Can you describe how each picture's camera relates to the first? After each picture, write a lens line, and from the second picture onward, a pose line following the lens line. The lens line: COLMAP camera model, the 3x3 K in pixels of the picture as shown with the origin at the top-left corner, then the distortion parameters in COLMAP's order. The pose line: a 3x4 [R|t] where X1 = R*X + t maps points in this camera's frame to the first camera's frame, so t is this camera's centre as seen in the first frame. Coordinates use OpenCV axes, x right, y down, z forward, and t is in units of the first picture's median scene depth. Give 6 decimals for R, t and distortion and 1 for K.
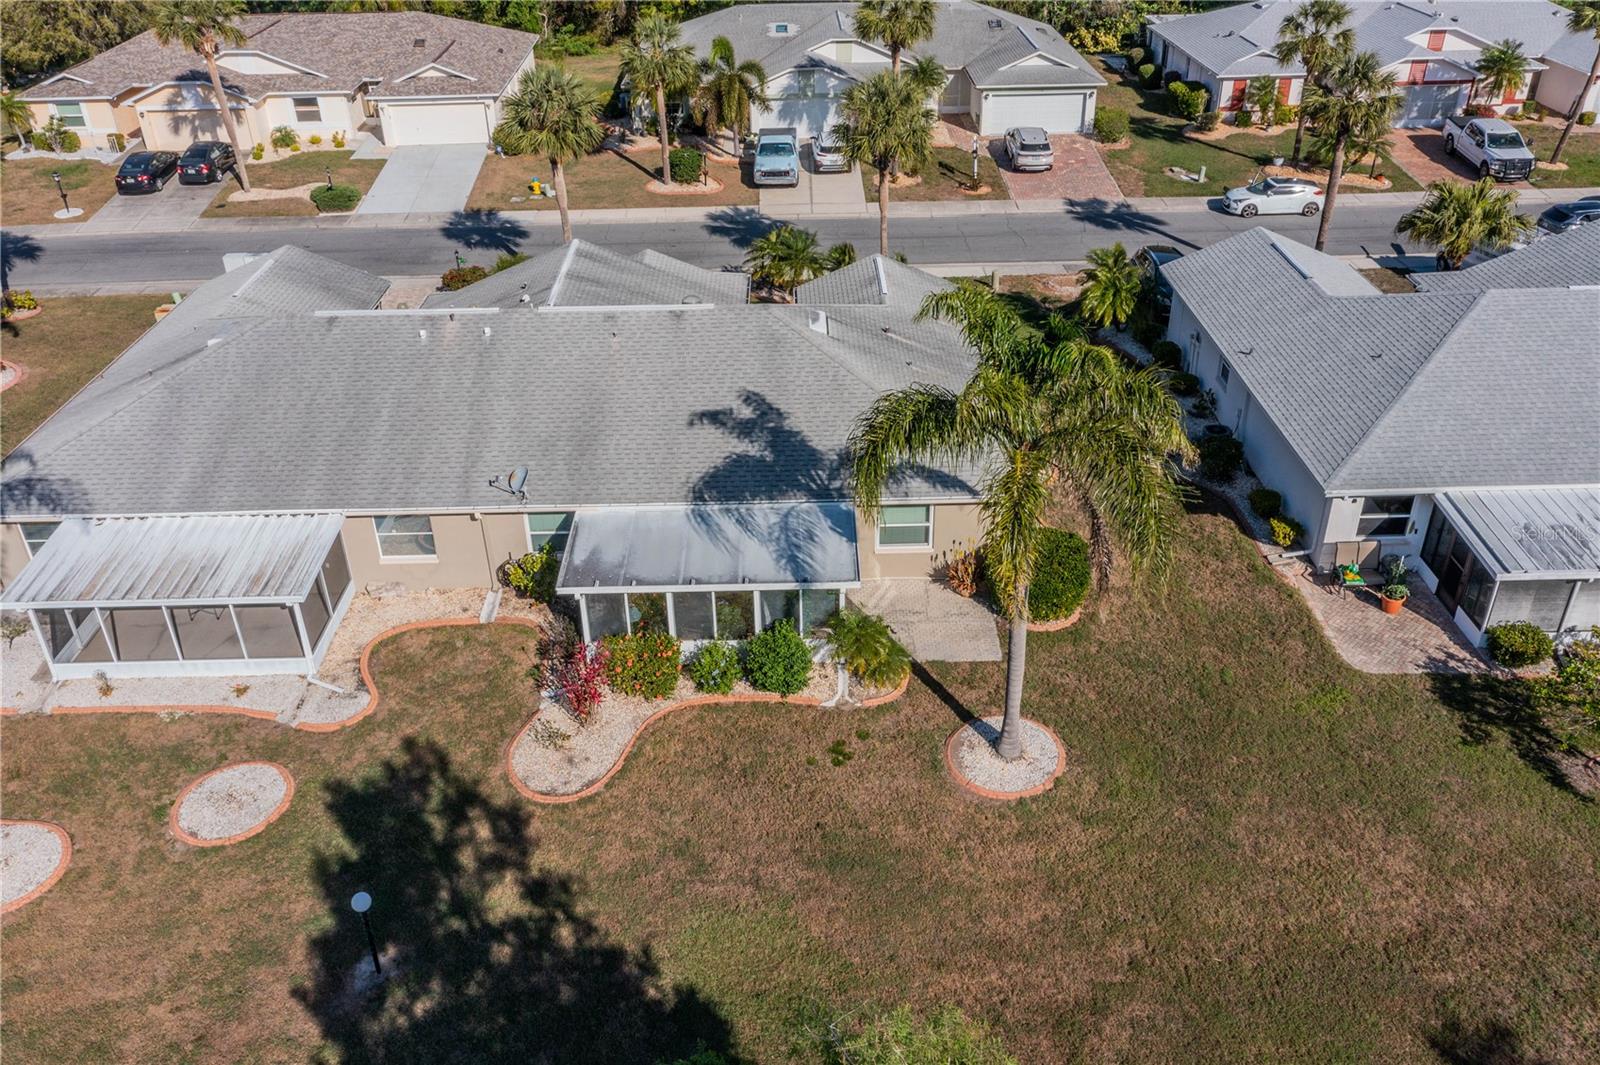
lens RADIAL K [[1266.3, 0, 805.9], [0, 1266.3, 529.8], [0, 0, 1]] dist [0.012854, 0.001715]
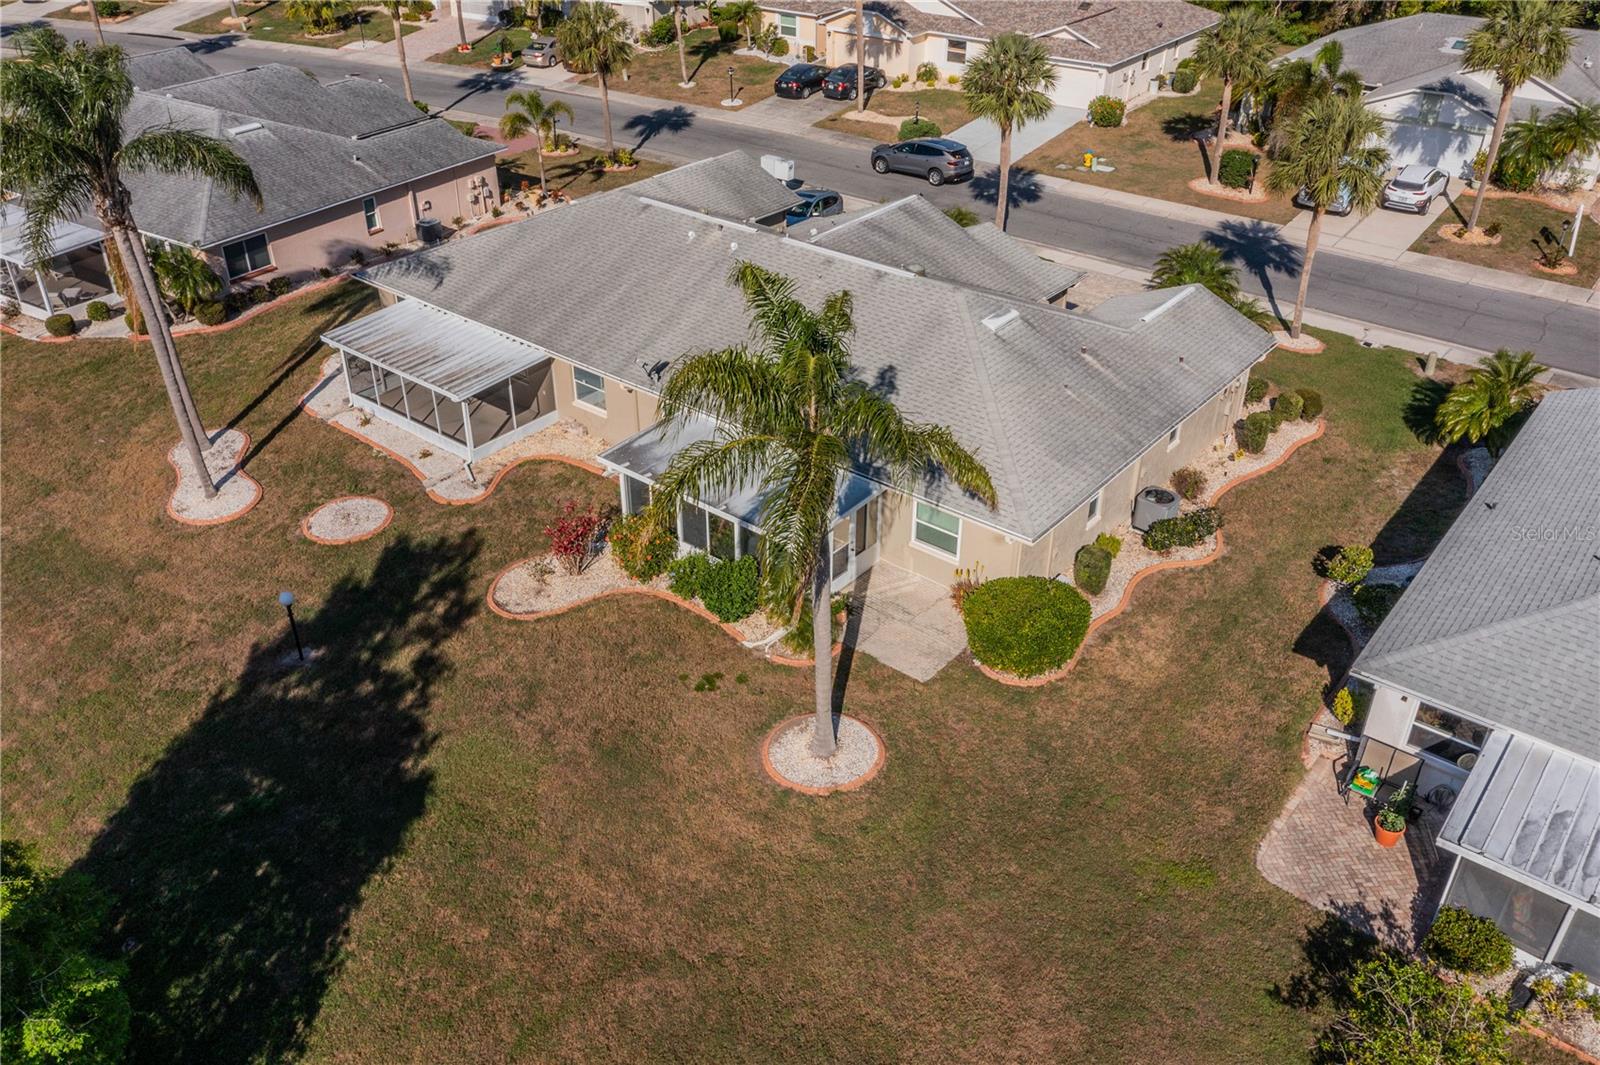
lens RADIAL K [[1266.3, 0, 805.9], [0, 1266.3, 529.8], [0, 0, 1]] dist [0.012854, 0.001715]
pose [[0.770010, 0.356767, -0.528963, 0.516357], [-0.345035, 0.930212, 0.125128, -0.089681], [0.536689, 0.086161, 0.839369, 0.113589]]
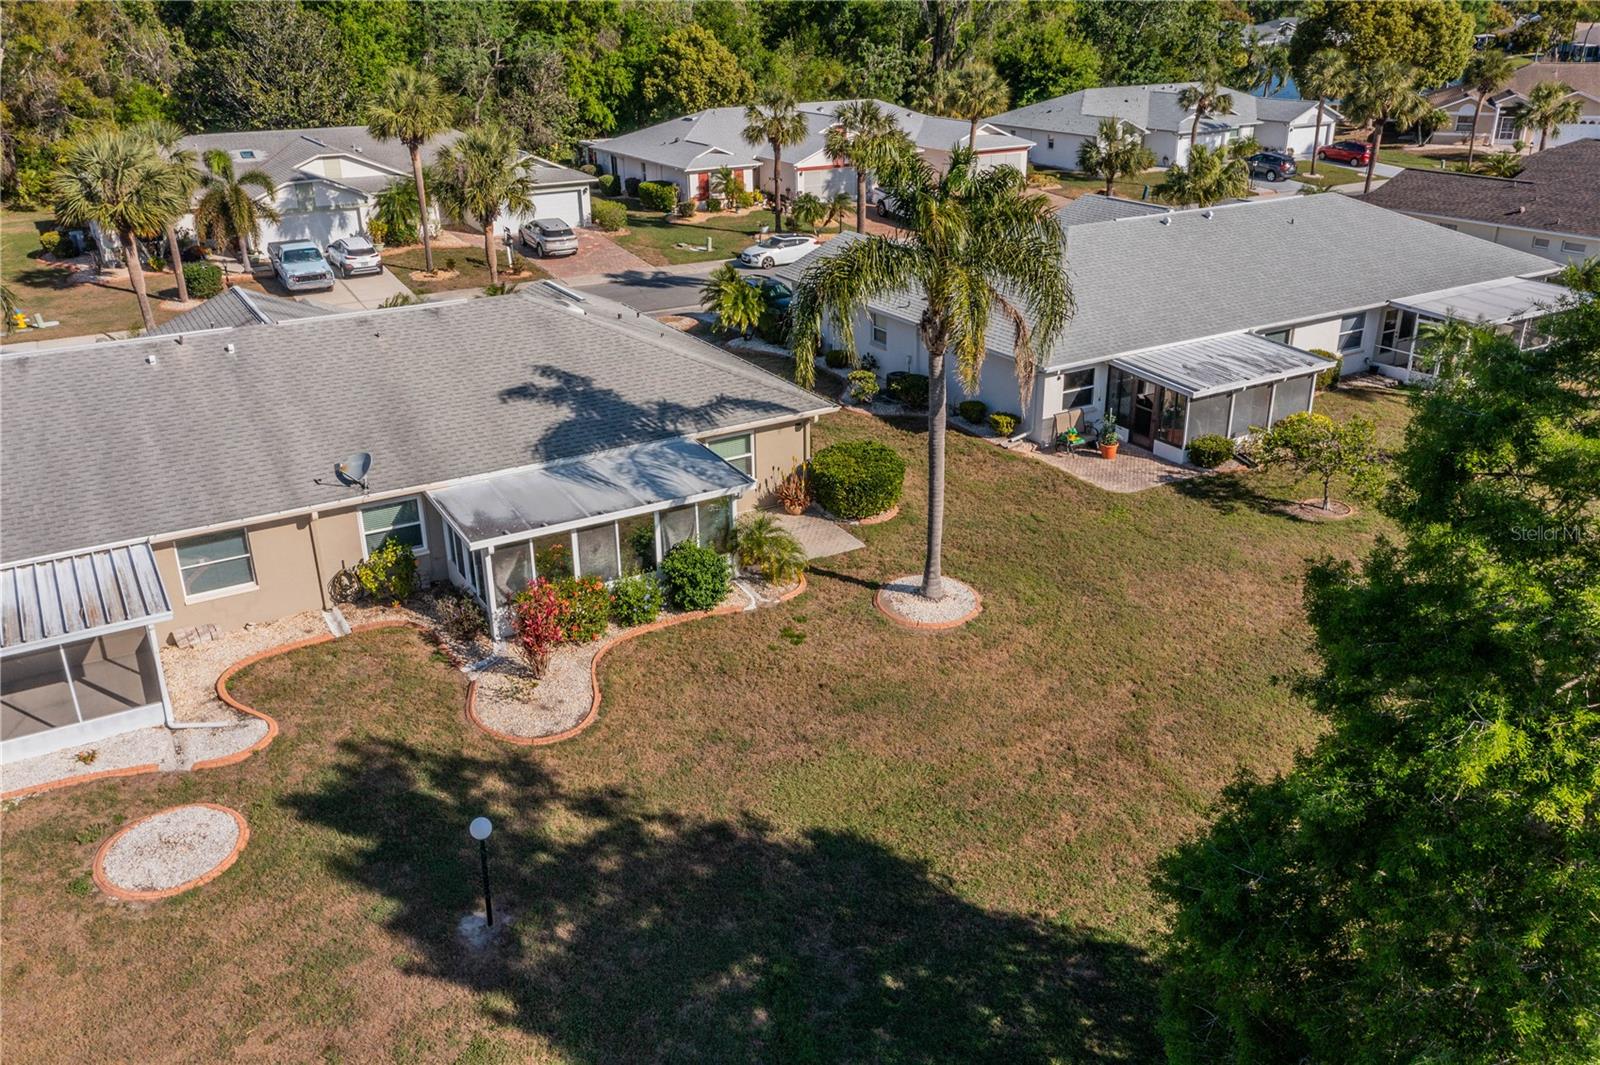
lens RADIAL K [[1266.3, 0, 805.9], [0, 1266.3, 529.8], [0, 0, 1]] dist [0.012854, 0.001715]
pose [[0.866410, -0.187800, 0.462672, -0.358695], [0.253361, 0.963783, -0.083246, 0.153681], [-0.430282, 0.189348, 0.882613, 0.059861]]
